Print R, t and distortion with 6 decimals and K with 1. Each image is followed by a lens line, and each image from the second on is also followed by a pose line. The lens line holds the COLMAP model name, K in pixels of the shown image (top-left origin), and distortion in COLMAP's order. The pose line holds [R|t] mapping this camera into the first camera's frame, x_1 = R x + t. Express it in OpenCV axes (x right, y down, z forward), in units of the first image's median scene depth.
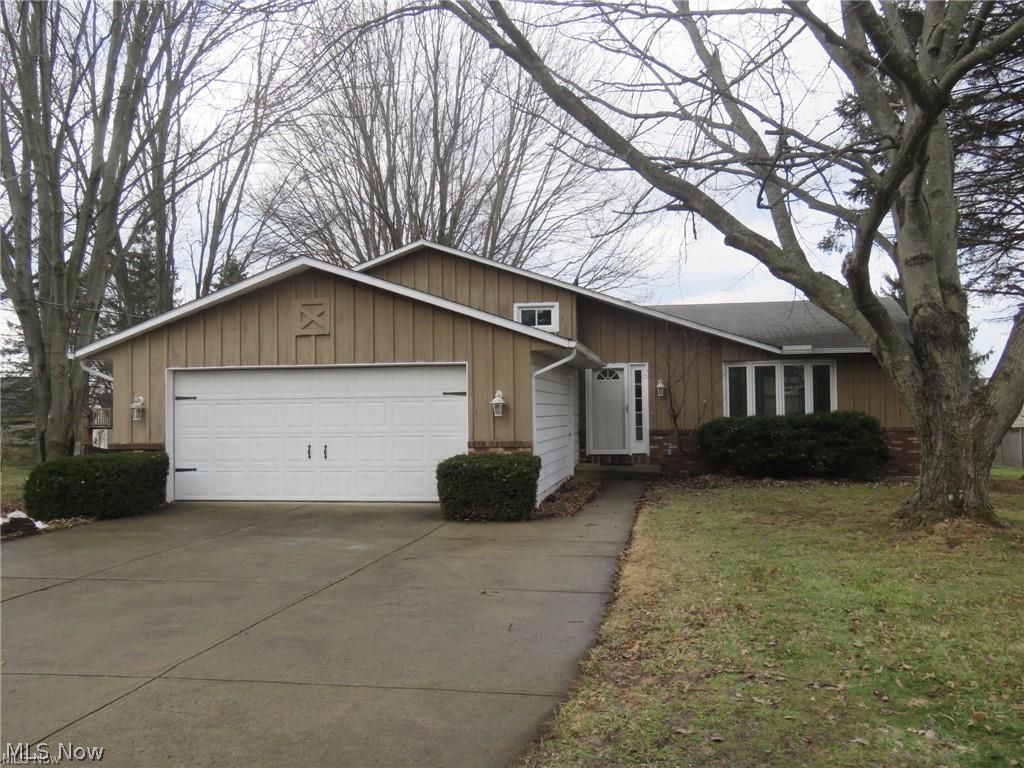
lens RADIAL K [[901.0, 0, 511.1], [0, 901.0, 385.1], [0, 0, 1]] dist [-0.010882, -0.005403]
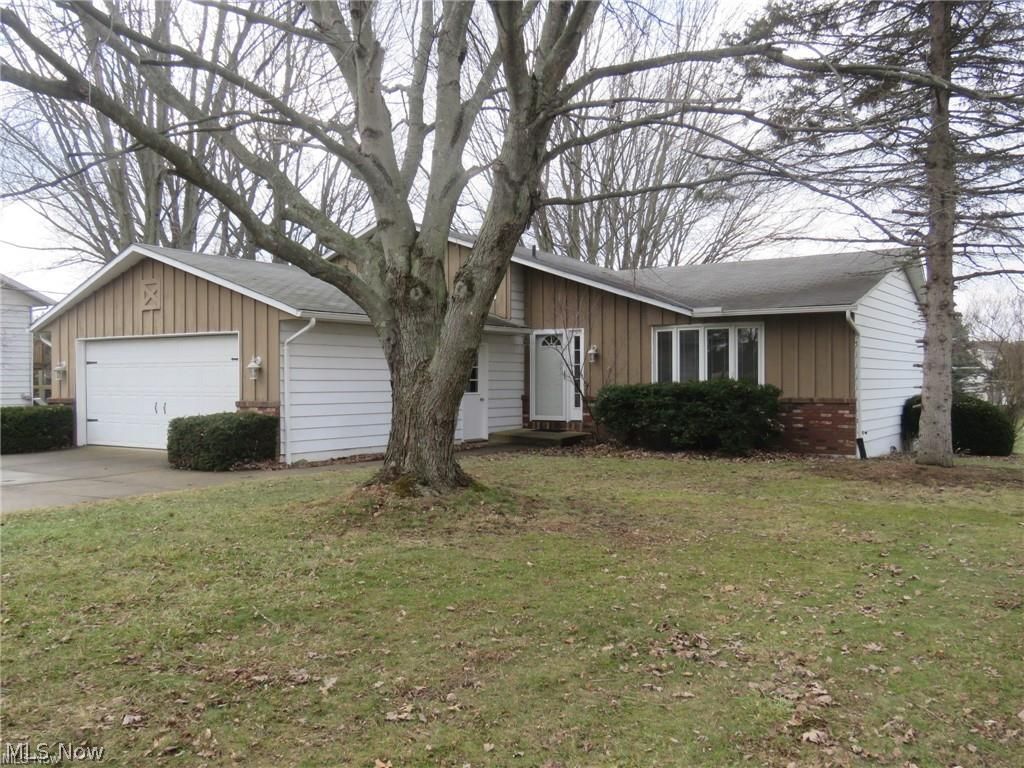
lens RADIAL K [[901.0, 0, 512.0], [0, 901.0, 382.5], [0, 0, 1]] dist [-0.010882, -0.005403]
pose [[0.913768, 0.010894, -0.406090, 0.512226], [0.002737, 0.999453, 0.032969, 0.001760], [0.406227, -0.031238, 0.913238, 0.075082]]
